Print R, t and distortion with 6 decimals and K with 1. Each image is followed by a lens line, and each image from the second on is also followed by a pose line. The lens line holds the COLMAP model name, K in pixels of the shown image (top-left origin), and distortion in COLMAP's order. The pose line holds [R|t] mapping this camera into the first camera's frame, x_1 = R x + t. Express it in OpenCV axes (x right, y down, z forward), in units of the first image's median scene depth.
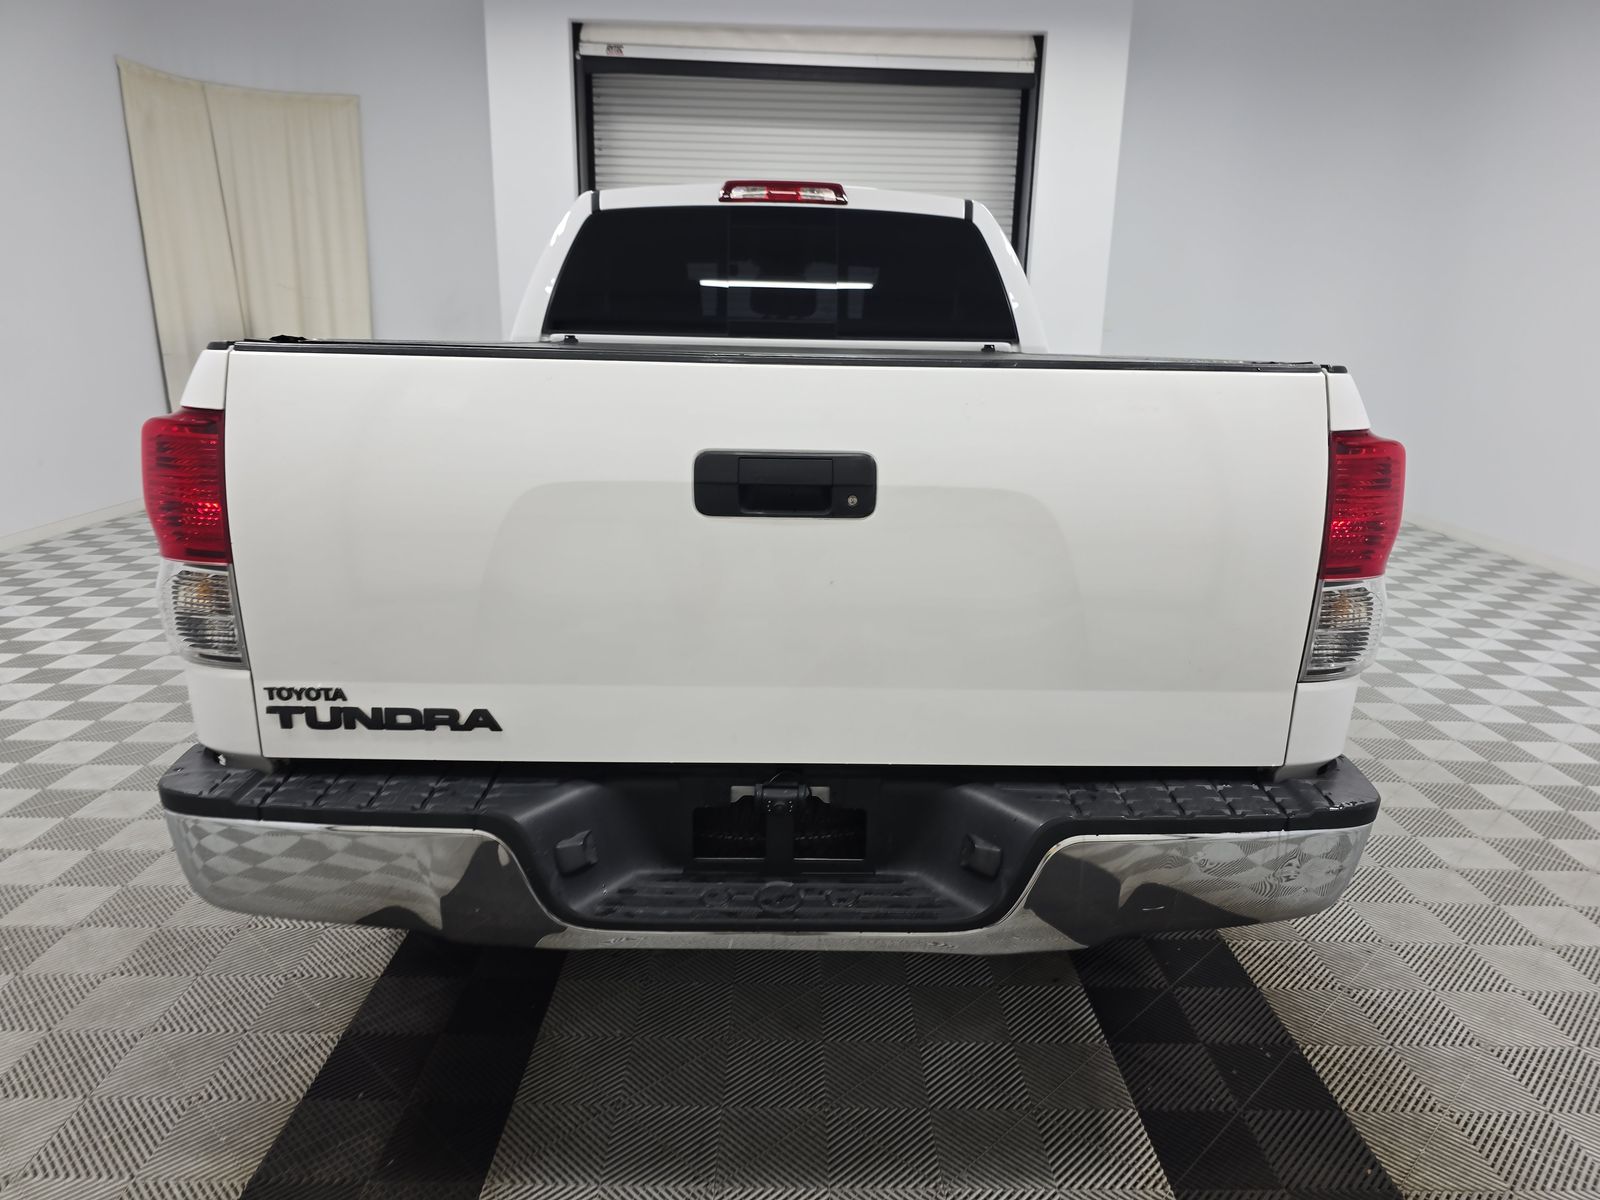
lens RADIAL K [[1084.2, 0, 811.7], [0, 1084.2, 614.8], [0, 0, 1]] dist [0.022903, -0.007376]
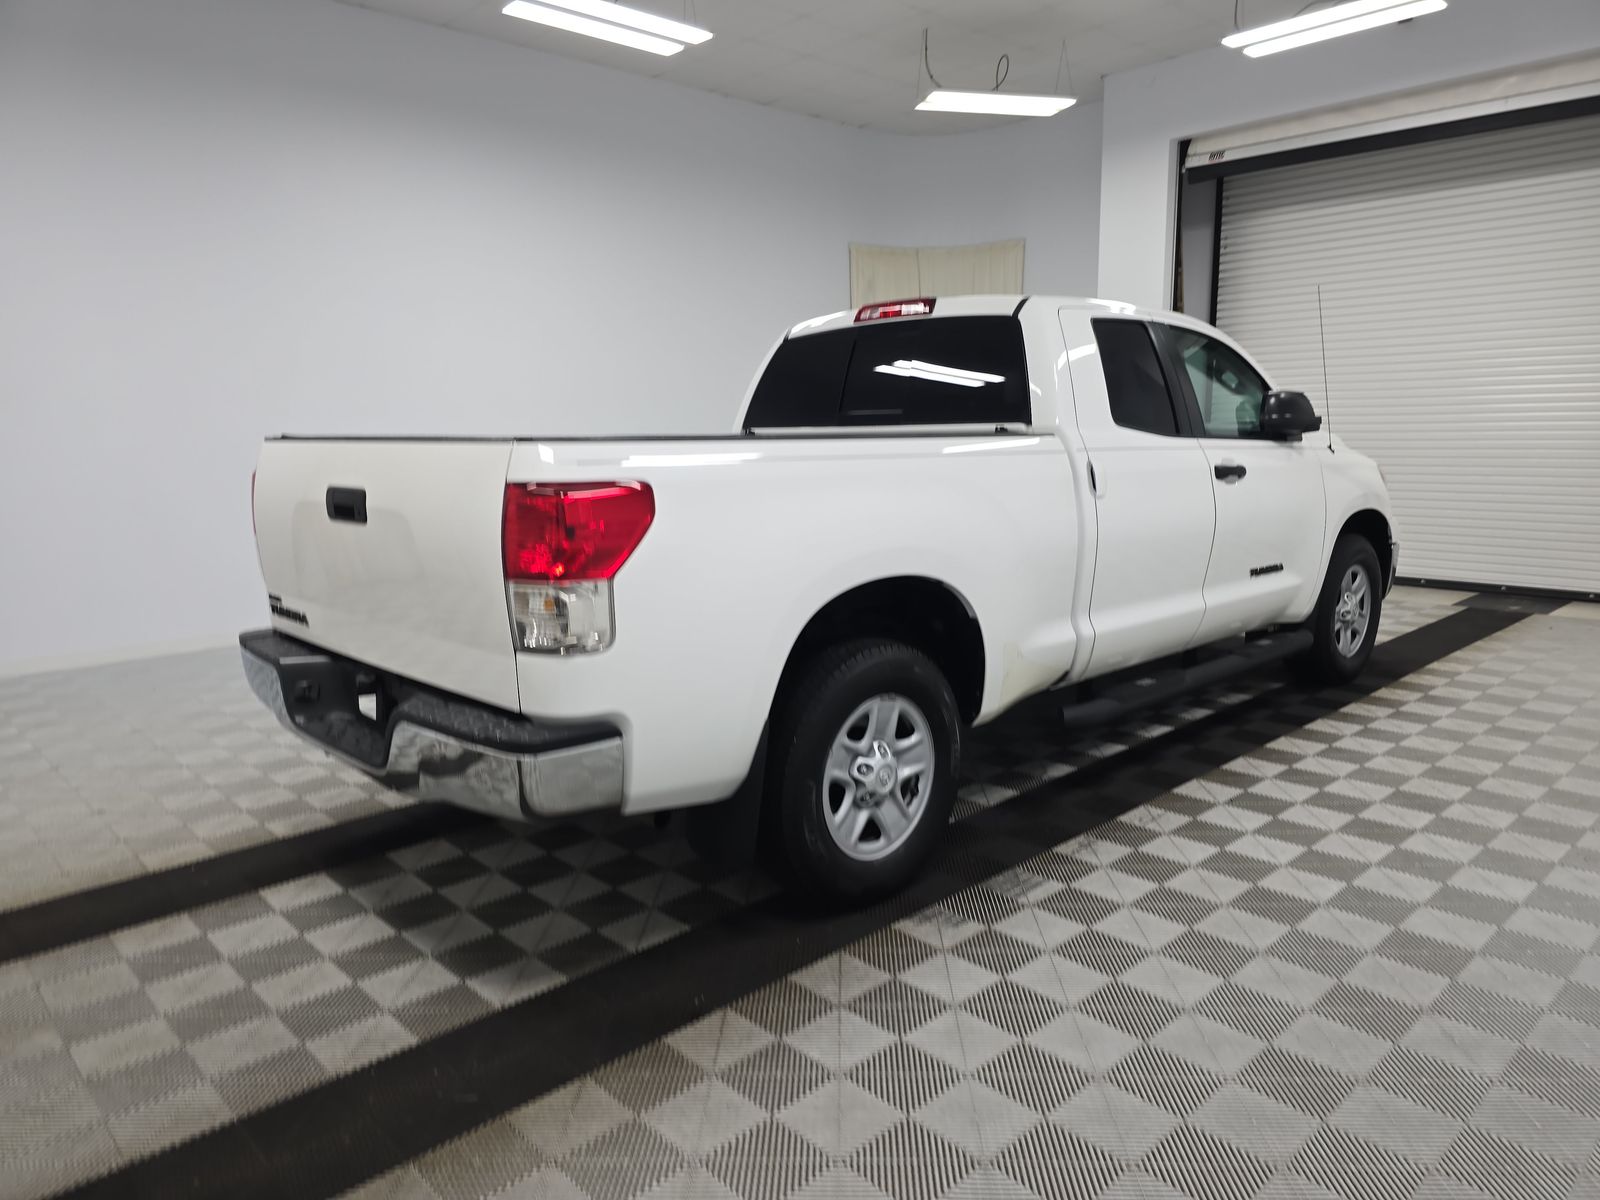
lens RADIAL K [[1092.7, 0, 800.0], [0, 1092.7, 600.0], [0, 0, 1]] dist [0.036232, -0.021296]
pose [[0.674230, 0.086515, -0.733437, 0.833048], [-0.159179, 0.986796, -0.029928, -0.010928], [0.721163, 0.136926, 0.679099, 0.126932]]
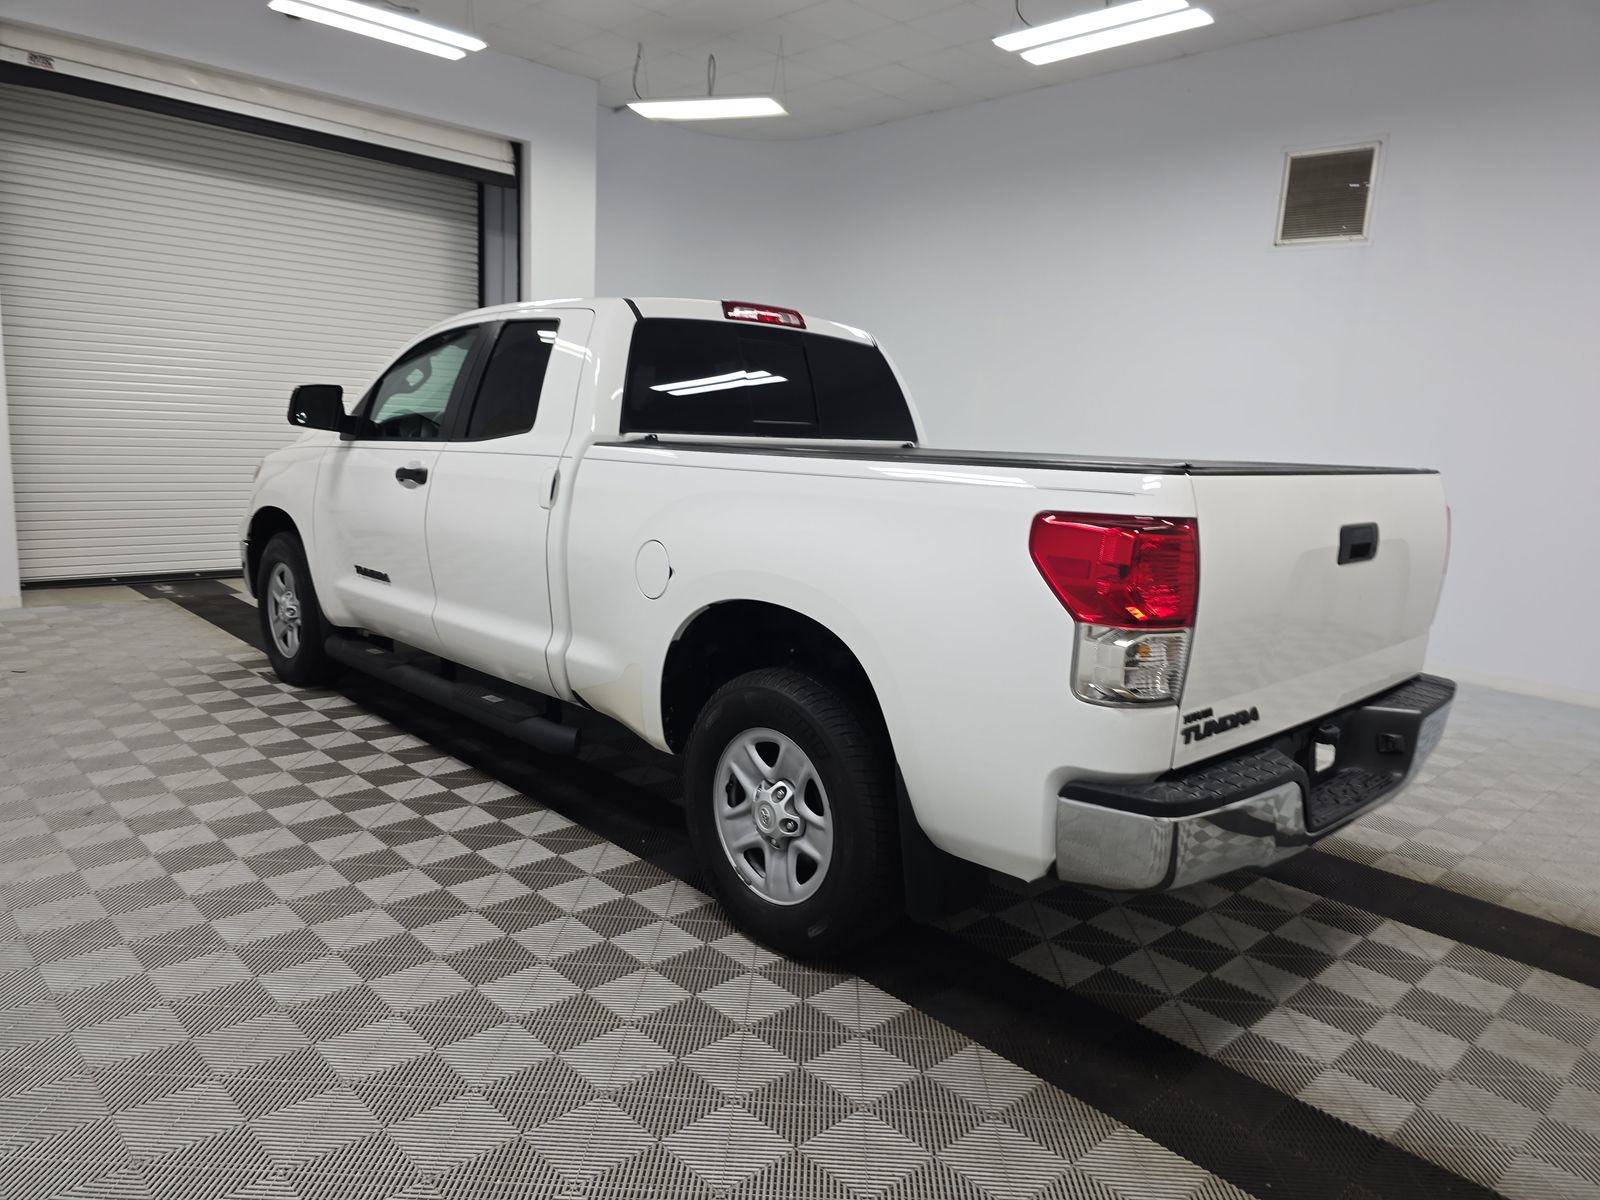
lens RADIAL K [[1092.7, 0, 800.0], [0, 1092.7, 600.0], [0, 0, 1]] dist [0.036232, -0.021296]
pose [[0.737821, -0.096203, 0.668105, -0.818039], [0.144089, 0.989425, -0.016653, -0.057349], [-0.659438, 0.108553, 0.743880, 0.126621]]
